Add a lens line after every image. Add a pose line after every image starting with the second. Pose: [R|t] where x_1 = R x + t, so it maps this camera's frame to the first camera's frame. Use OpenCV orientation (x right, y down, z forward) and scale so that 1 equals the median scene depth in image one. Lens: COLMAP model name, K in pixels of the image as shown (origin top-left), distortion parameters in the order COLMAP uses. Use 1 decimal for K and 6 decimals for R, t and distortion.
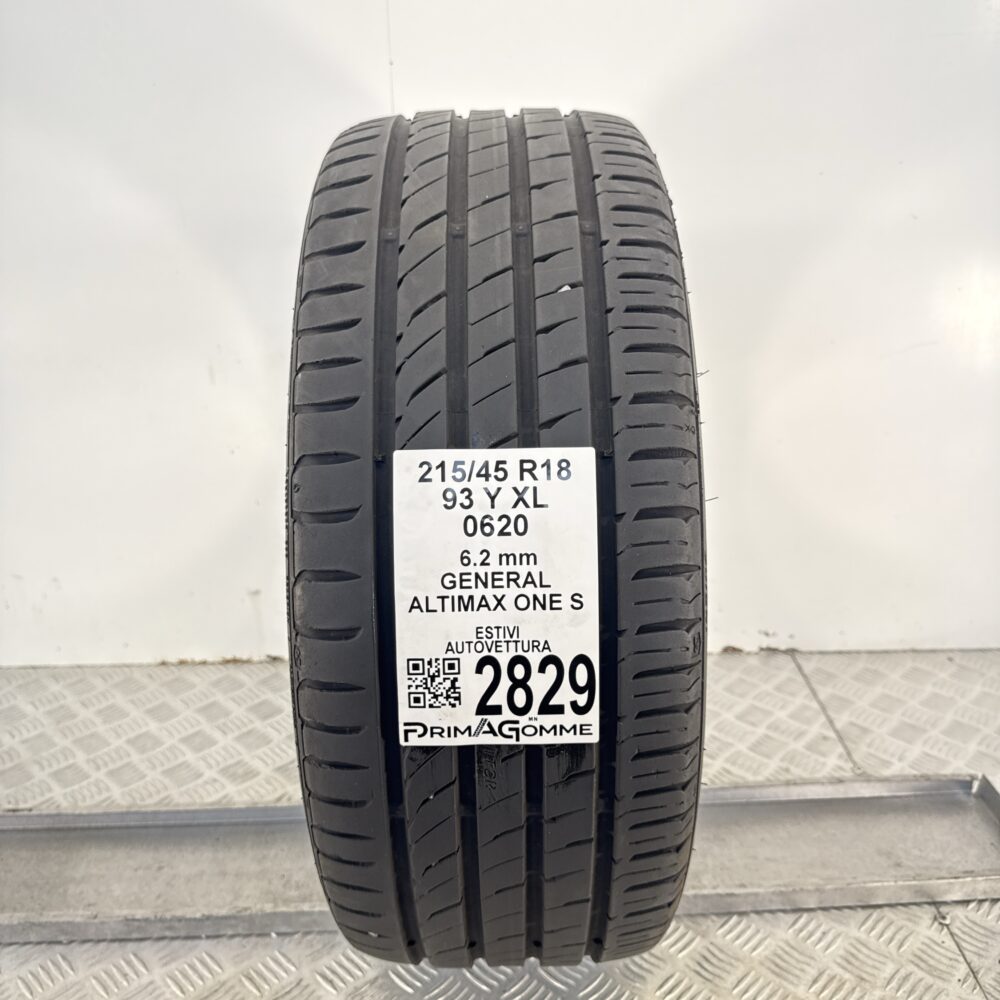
lens RADIAL K [[925.8, 0, 500.0], [0, 925.8, 500.0], [0, 0, 1]] dist [0.106692, -0.227685]
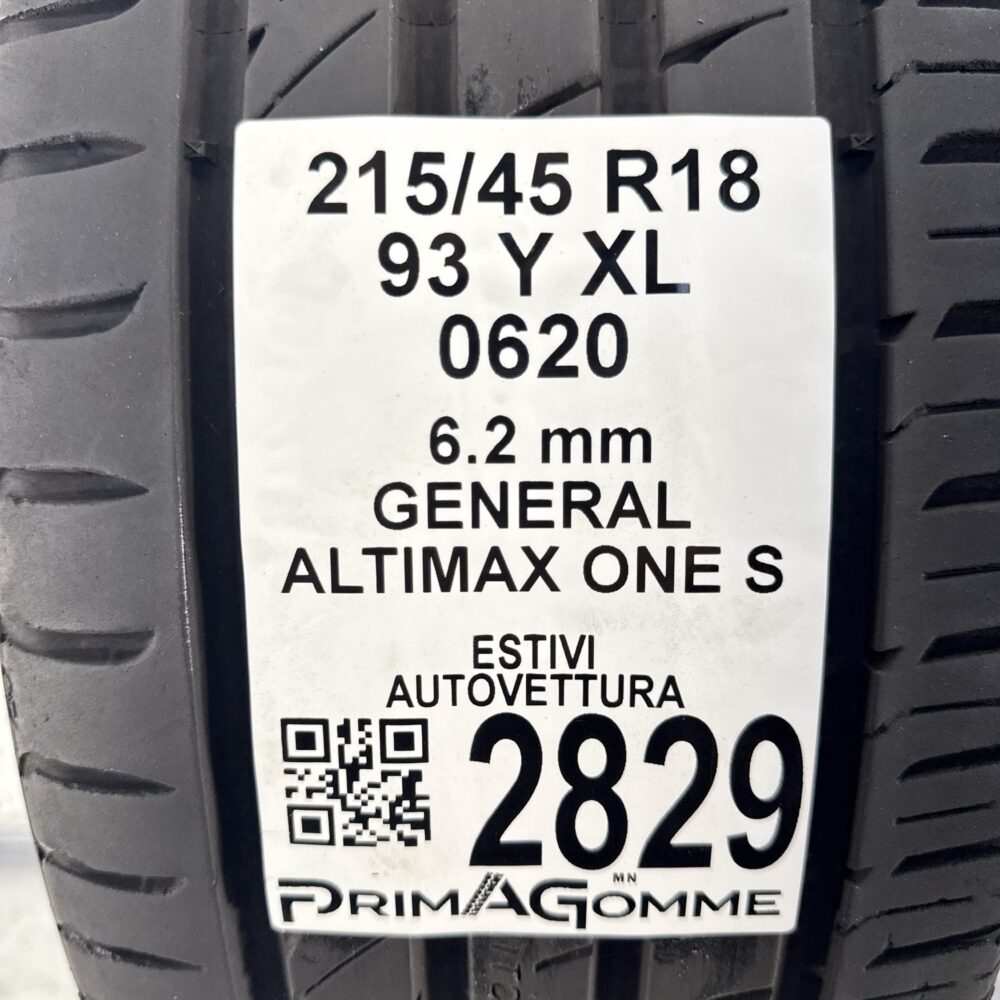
lens RADIAL K [[925.8, 0, 500.0], [0, 925.8, 500.0], [0, 0, 1]] dist [0.106692, -0.227685]
pose [[0.999882, 0.013081, -0.008034, -0.013443], [-0.012369, 0.996466, 0.083081, 0.055597], [0.009092, -0.082972, 0.996510, 0.649937]]
